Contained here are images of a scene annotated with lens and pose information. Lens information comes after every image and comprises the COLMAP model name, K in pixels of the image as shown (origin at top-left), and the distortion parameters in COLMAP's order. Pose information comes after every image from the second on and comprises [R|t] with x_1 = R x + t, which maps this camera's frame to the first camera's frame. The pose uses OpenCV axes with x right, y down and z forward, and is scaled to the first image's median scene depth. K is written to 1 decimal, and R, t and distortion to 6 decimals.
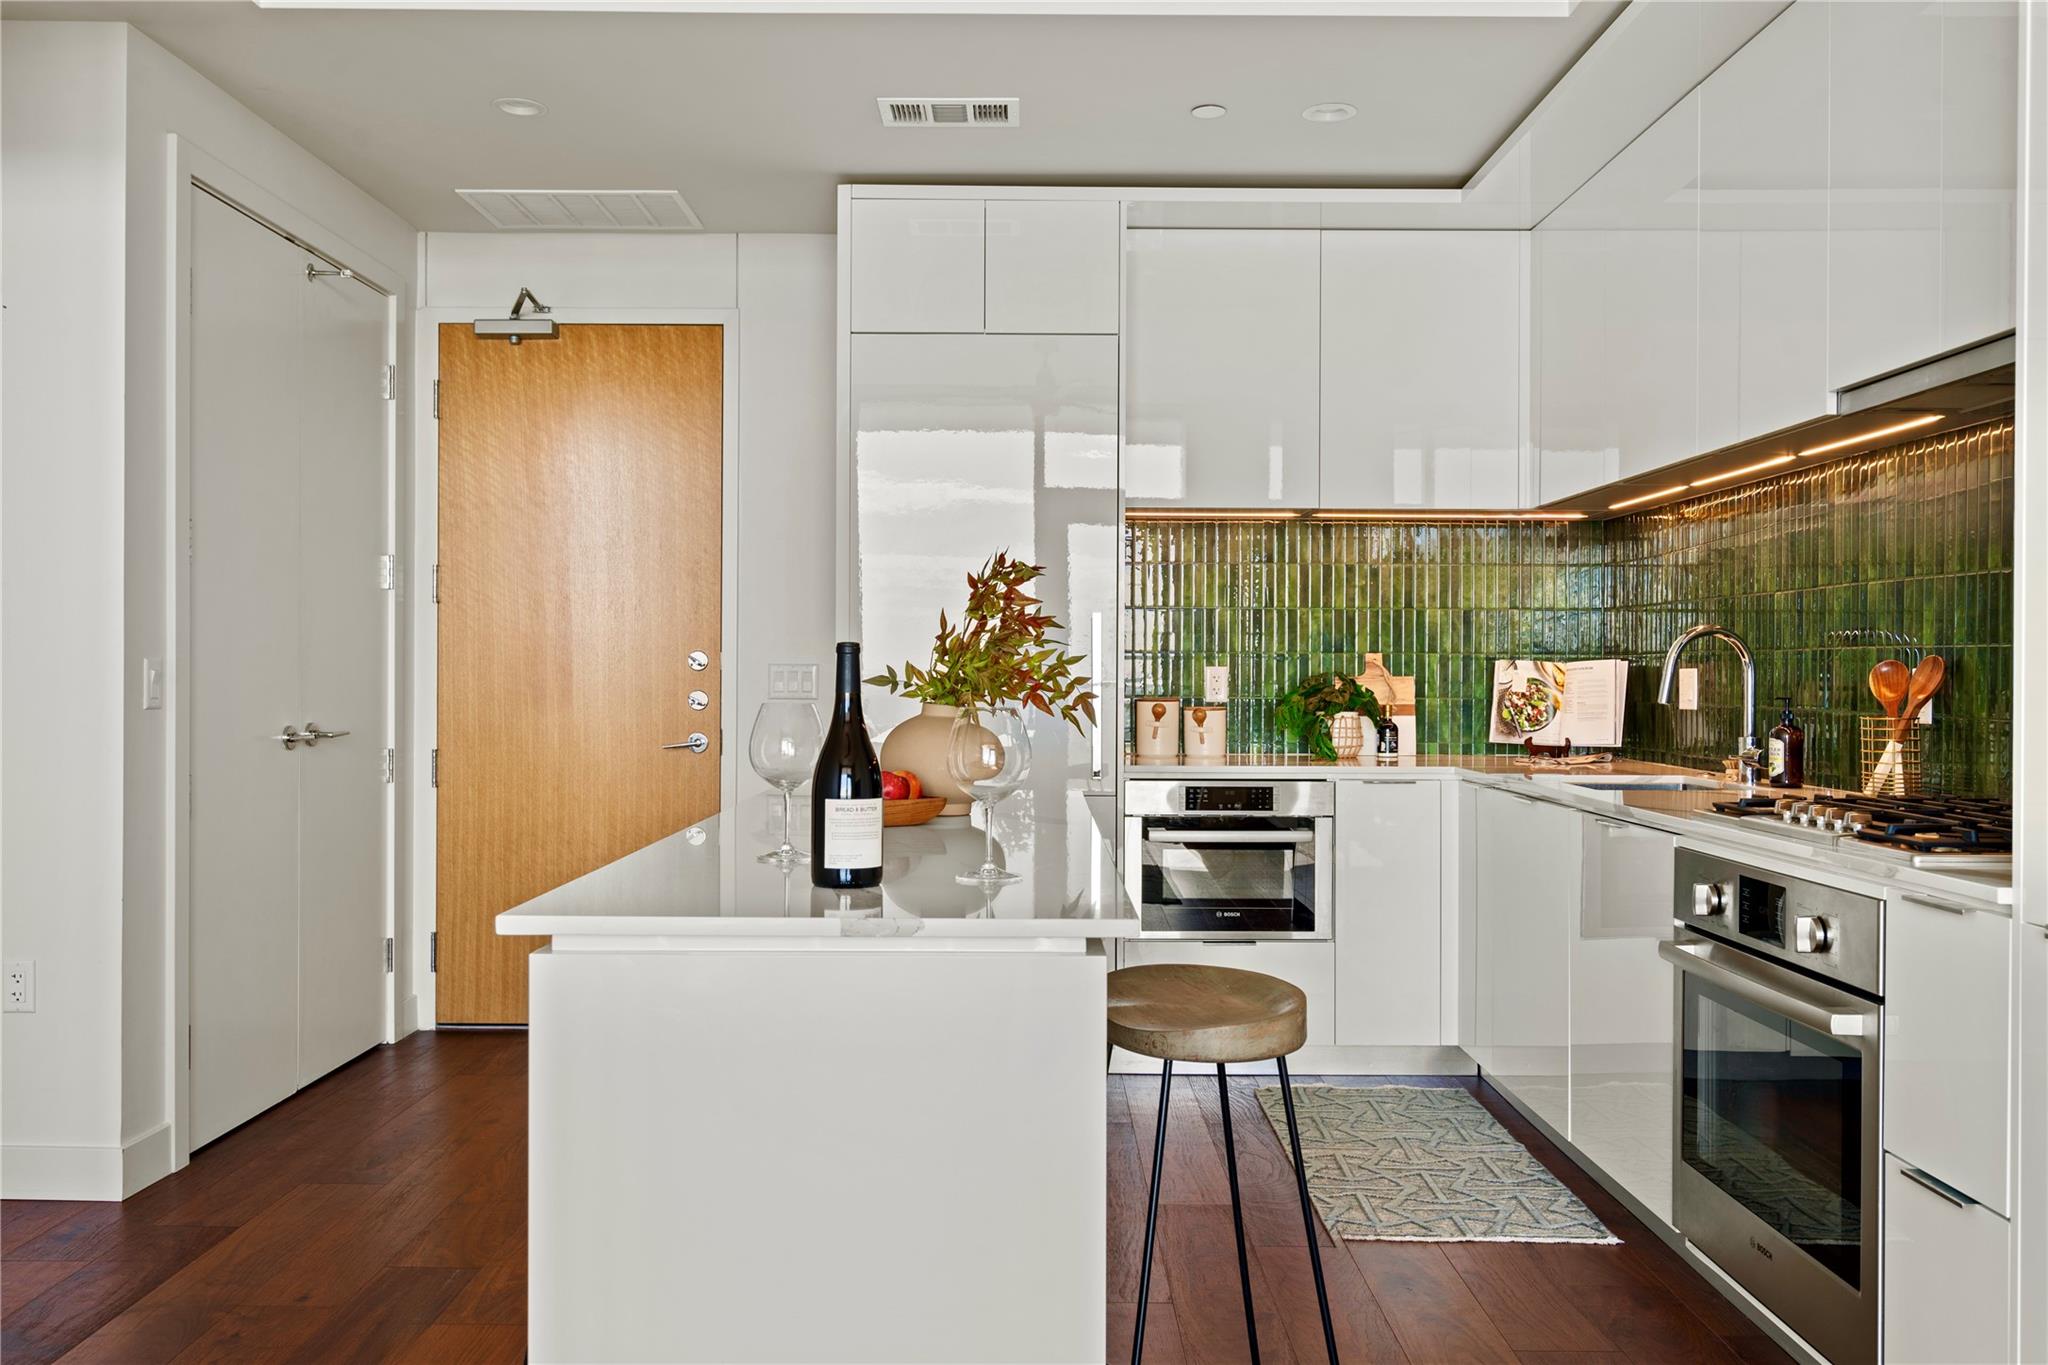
lens RADIAL K [[1623.8, 0, 1026.5], [0, 1623.8, 678.2], [0, 0, 1]] dist [-0.009250, -0.001840]
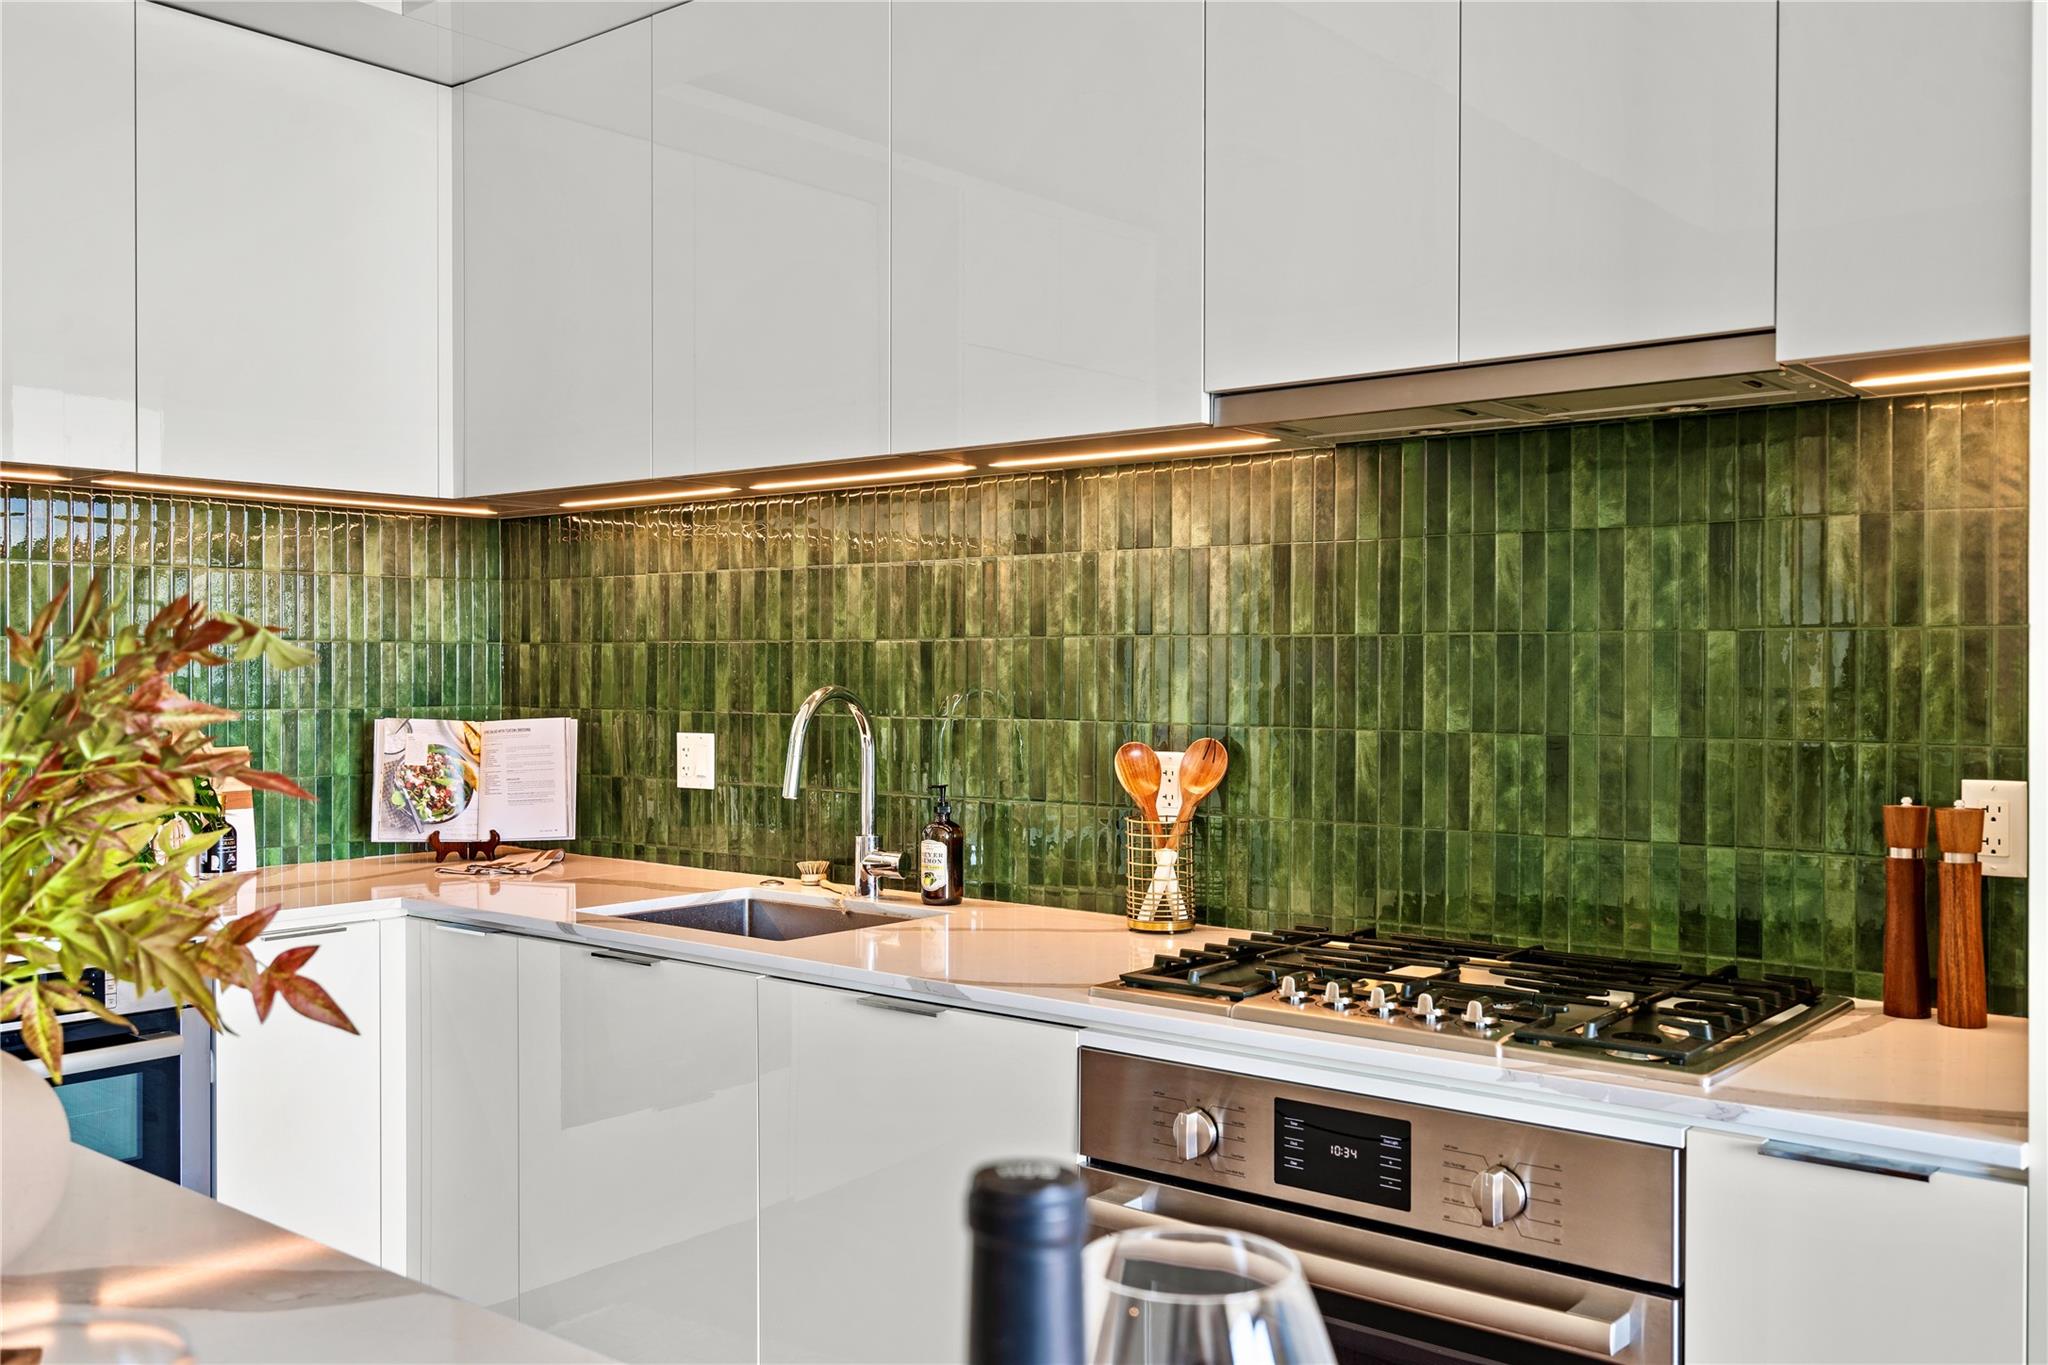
lens RADIAL K [[1770.8, 0, 1027.6], [0, 1770.8, 681.1], [0, 0, 1]] dist [0.014396, 0.001537]
pose [[0.632805, -0.011155, 0.774231, -0.110551], [0.004540, 0.999932, 0.010696, -0.033932], [-0.774298, -0.003254, 0.632813, 0.333701]]
